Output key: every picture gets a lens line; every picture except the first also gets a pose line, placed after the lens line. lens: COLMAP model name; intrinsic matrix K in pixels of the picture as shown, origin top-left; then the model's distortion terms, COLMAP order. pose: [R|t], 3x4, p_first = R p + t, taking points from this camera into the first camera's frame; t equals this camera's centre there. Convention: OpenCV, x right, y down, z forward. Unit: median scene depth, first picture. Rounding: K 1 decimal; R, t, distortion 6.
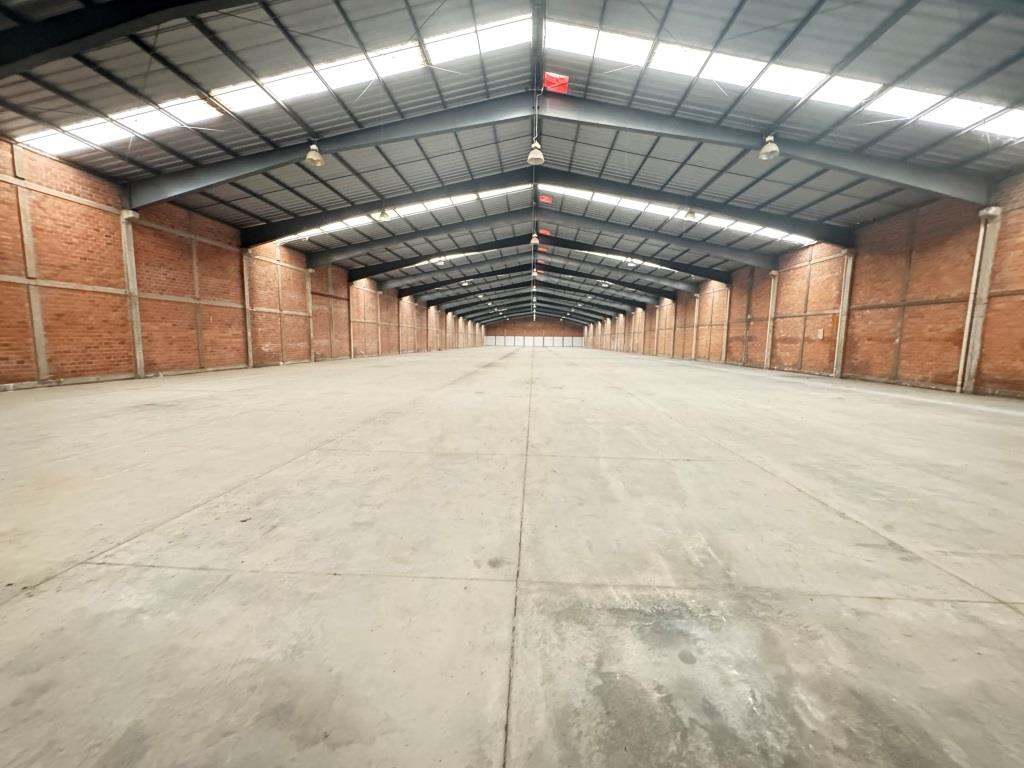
lens RADIAL K [[411.2, 0, 511.9], [0, 411.2, 384.4], [0, 0, 1]] dist [-0.003434, 0.000697]
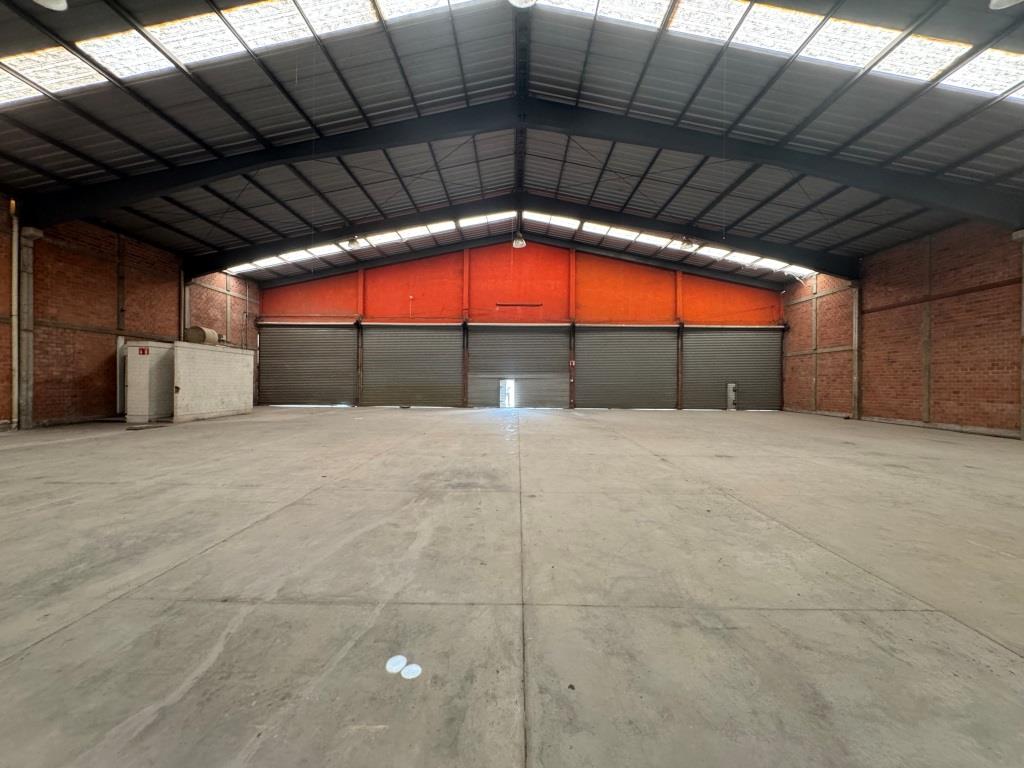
lens RADIAL K [[411.2, 0, 513.2], [0, 411.2, 375.5], [0, 0, 1]] dist [-0.003434, 0.000697]
pose [[0.999250, -0.006812, 0.038115, 0.004332], [0.011140, 0.993360, -0.114506, -0.018443], [-0.037082, 0.114845, 0.992691, 0.160428]]
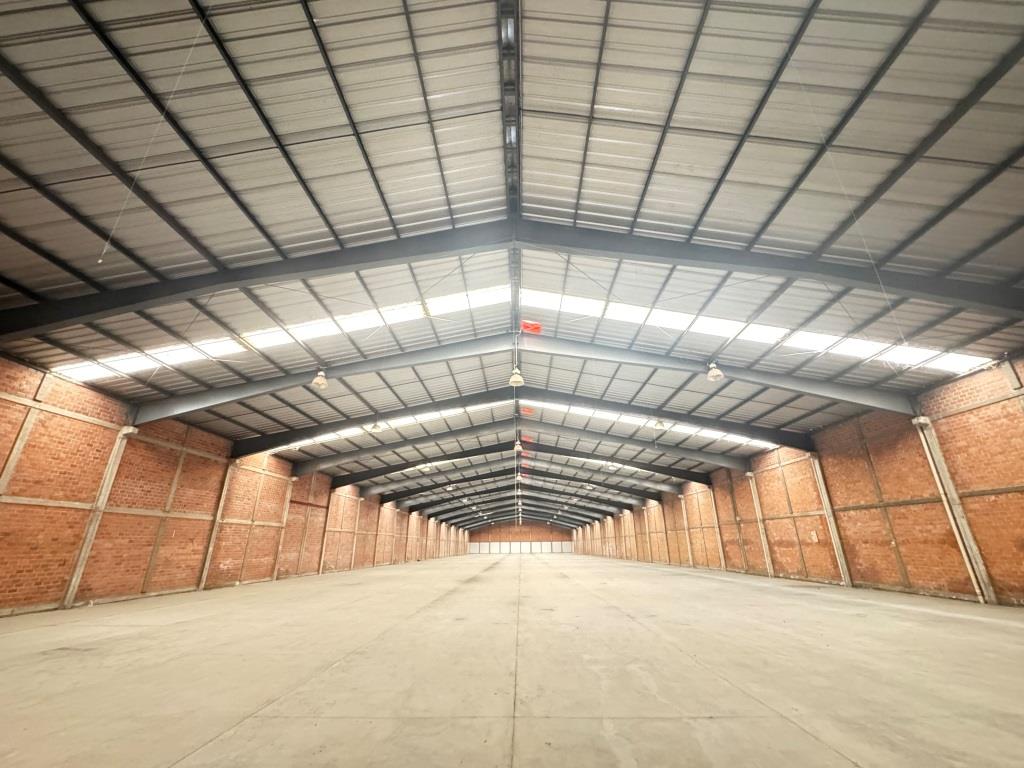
lens RADIAL K [[411.2, 0, 511.9], [0, 411.2, 383.4], [0, 0, 1]] dist [-0.003434, 0.000697]
pose [[0.999258, -0.006072, 0.038040, 0.001460], [0.023063, 0.885267, -0.464511, -0.011365], [-0.030855, 0.465044, 0.884750, -0.008164]]
